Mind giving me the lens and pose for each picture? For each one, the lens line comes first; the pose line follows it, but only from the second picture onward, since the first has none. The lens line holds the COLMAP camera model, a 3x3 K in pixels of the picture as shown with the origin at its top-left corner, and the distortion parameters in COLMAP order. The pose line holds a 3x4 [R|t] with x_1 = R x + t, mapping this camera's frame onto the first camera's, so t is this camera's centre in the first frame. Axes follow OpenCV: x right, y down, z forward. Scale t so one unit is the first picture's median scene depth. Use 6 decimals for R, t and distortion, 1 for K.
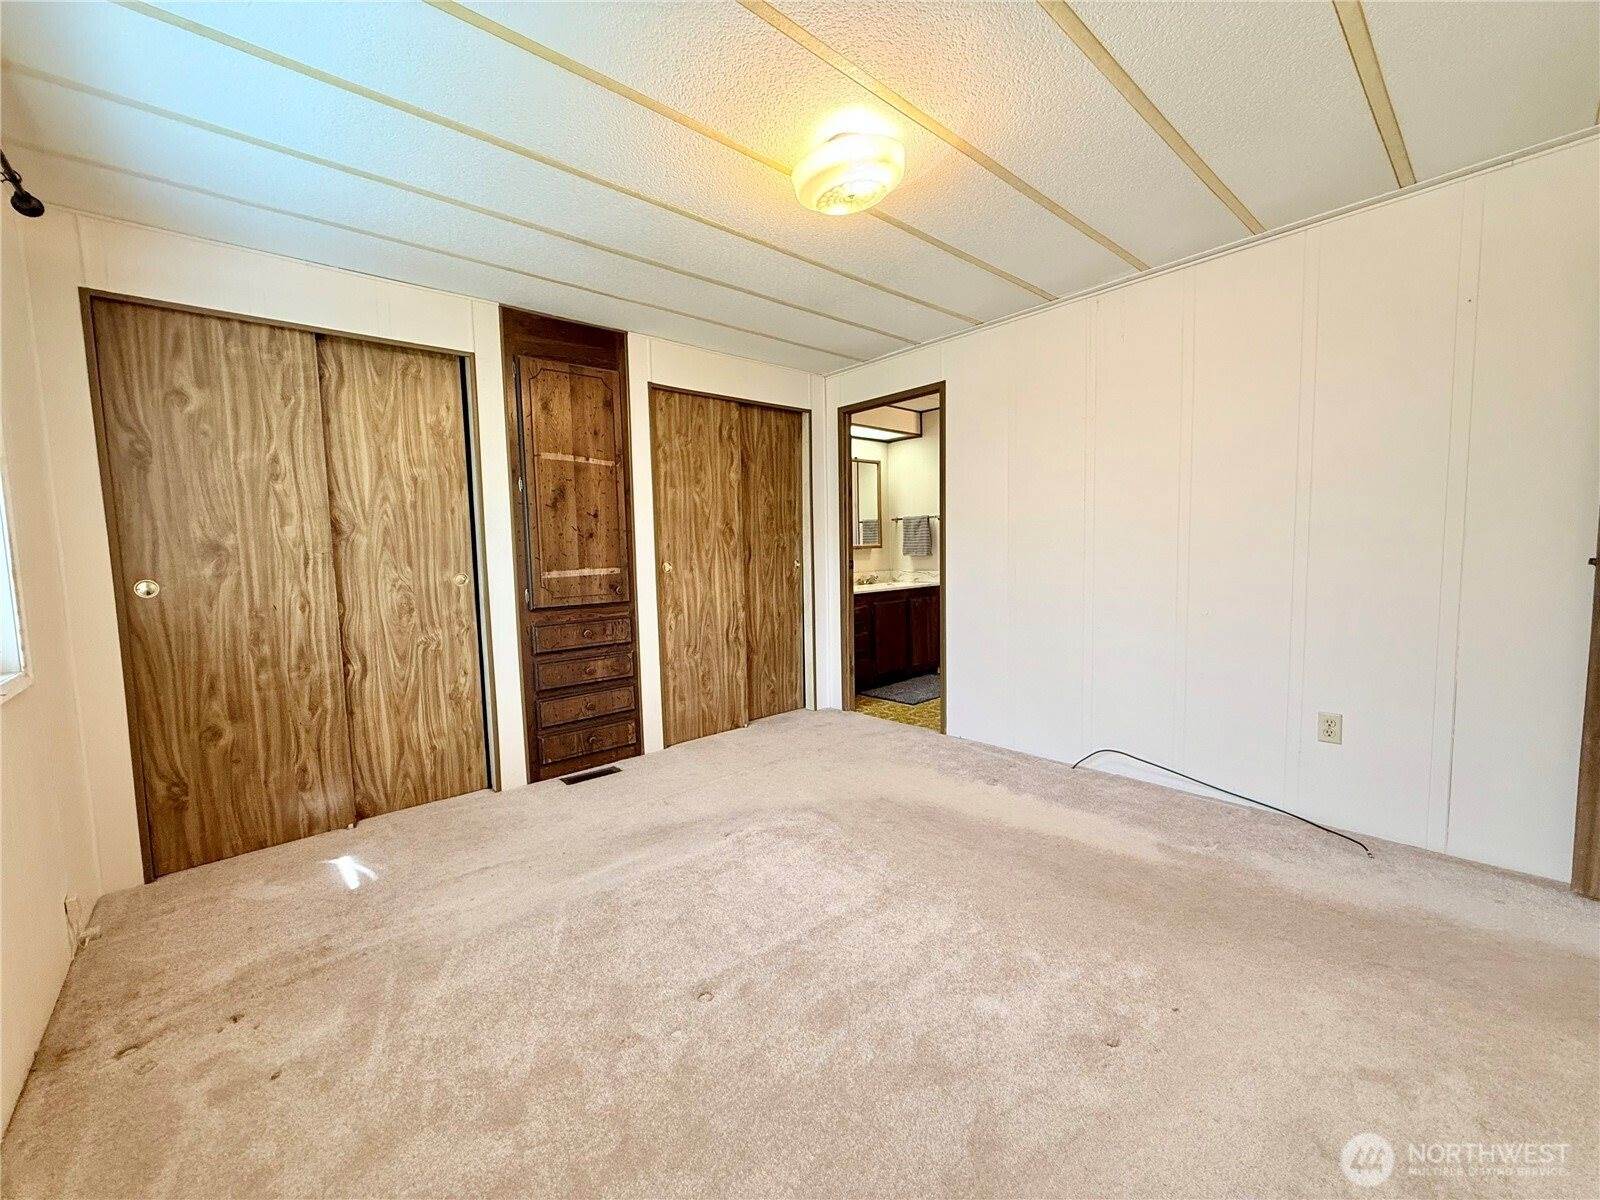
lens RADIAL K [[640.2, 0, 796.0], [0, 640.2, 599.0], [0, 0, 1]] dist [0.000825, 0.000028]
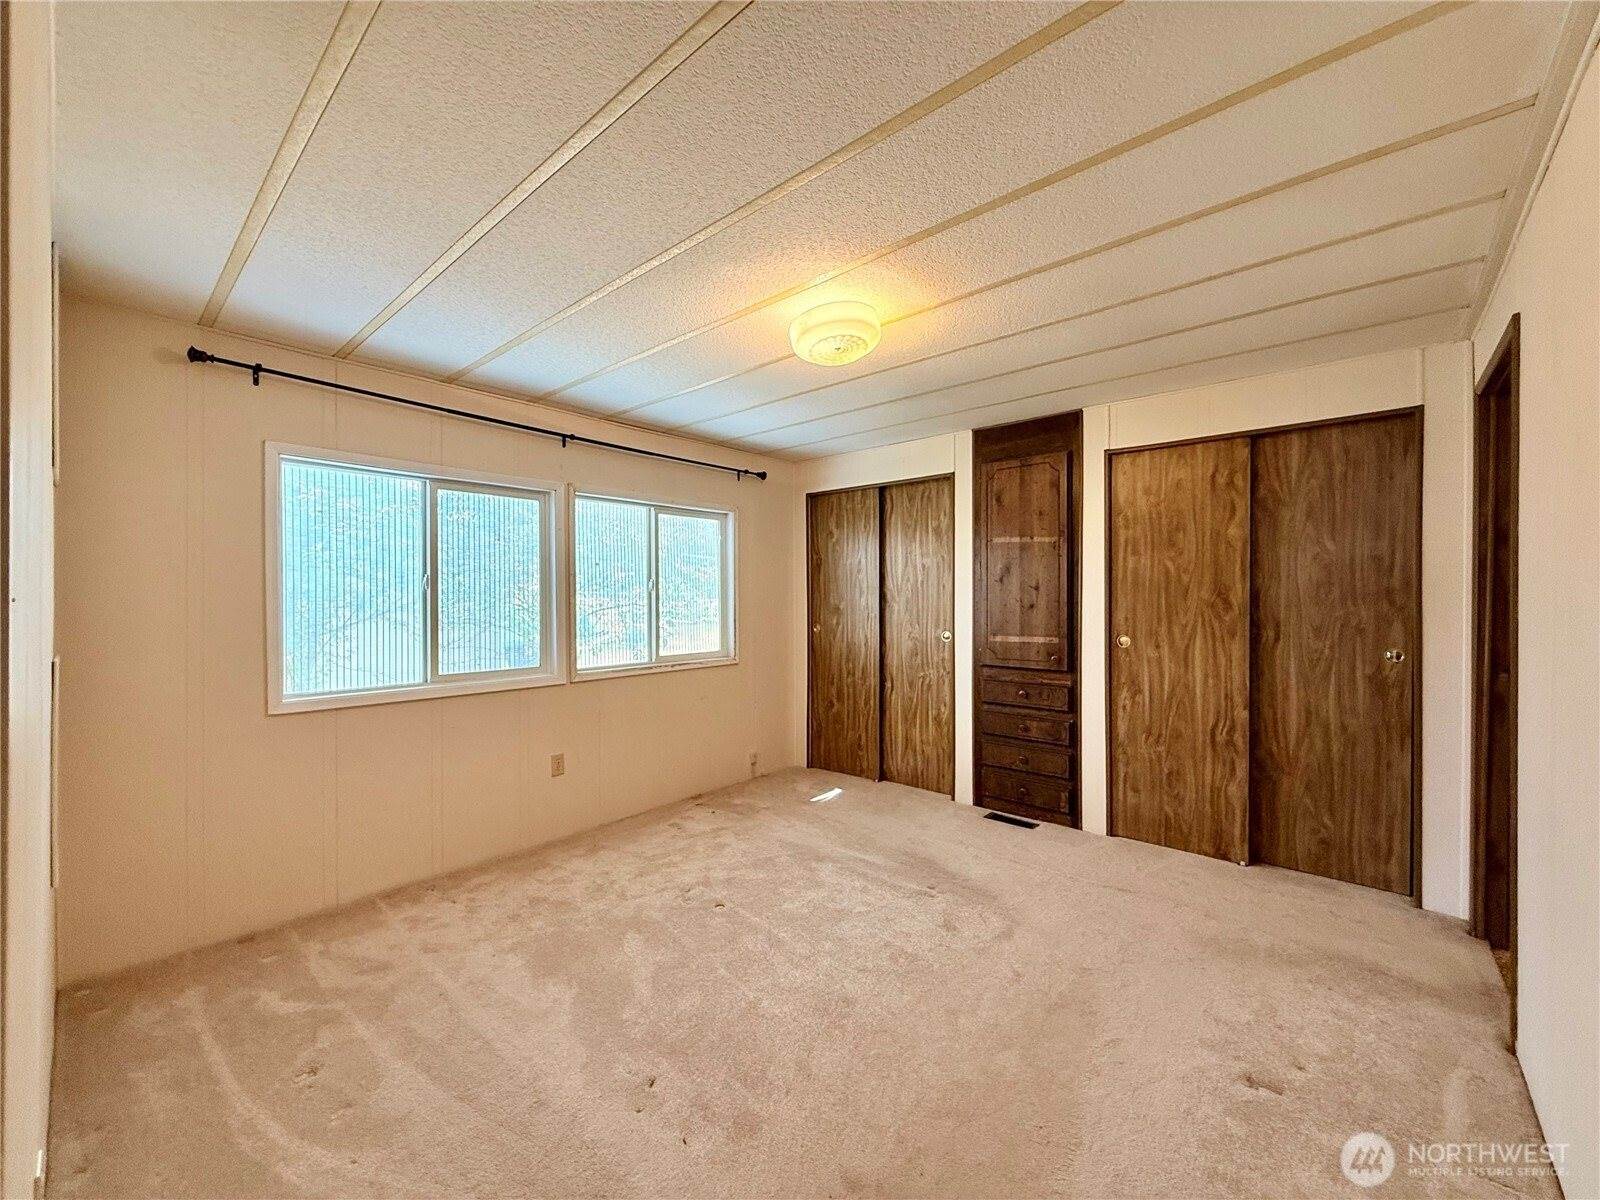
lens RADIAL K [[640.2, 0, 796.0], [0, 640.2, 599.0], [0, 0, 1]] dist [0.000825, 0.000028]
pose [[0.121622, 0.028606, -0.992164, 0.730285], [-0.080161, 0.996603, 0.018908, -0.100276], [0.989334, 0.077233, 0.123502, 0.460625]]
